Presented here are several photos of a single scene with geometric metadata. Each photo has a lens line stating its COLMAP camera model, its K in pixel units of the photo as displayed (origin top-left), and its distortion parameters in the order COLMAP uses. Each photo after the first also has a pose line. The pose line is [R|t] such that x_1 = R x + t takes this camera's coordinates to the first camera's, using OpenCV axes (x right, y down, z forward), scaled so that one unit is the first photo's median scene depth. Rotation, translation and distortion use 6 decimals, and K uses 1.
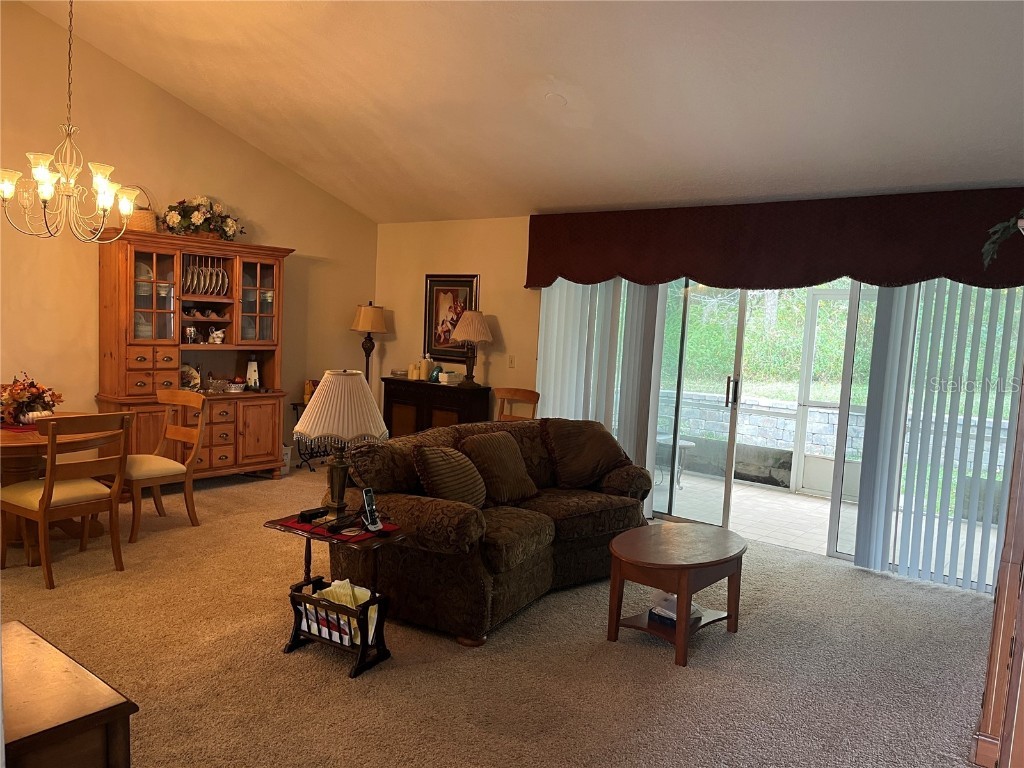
lens RADIAL K [[789.0, 0, 512.0], [0, 789.0, 384.0], [0, 0, 1]] dist [0.001744, 0.000201]
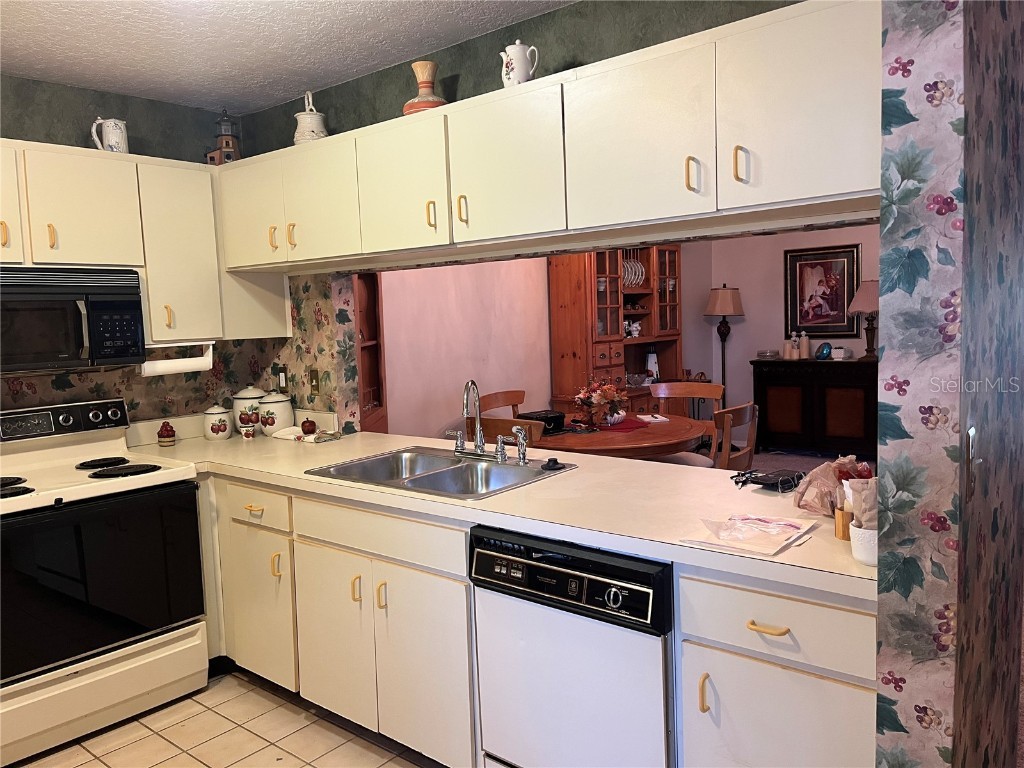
lens RADIAL K [[789.0, 0, 512.0], [0, 789.0, 384.0], [0, 0, 1]] dist [0.001744, 0.000201]
pose [[0.995588, -0.086268, -0.036923, -0.440756], [0.086497, 0.996241, 0.004647, -0.009793], [0.036383, -0.007821, 0.999307, 0.023051]]
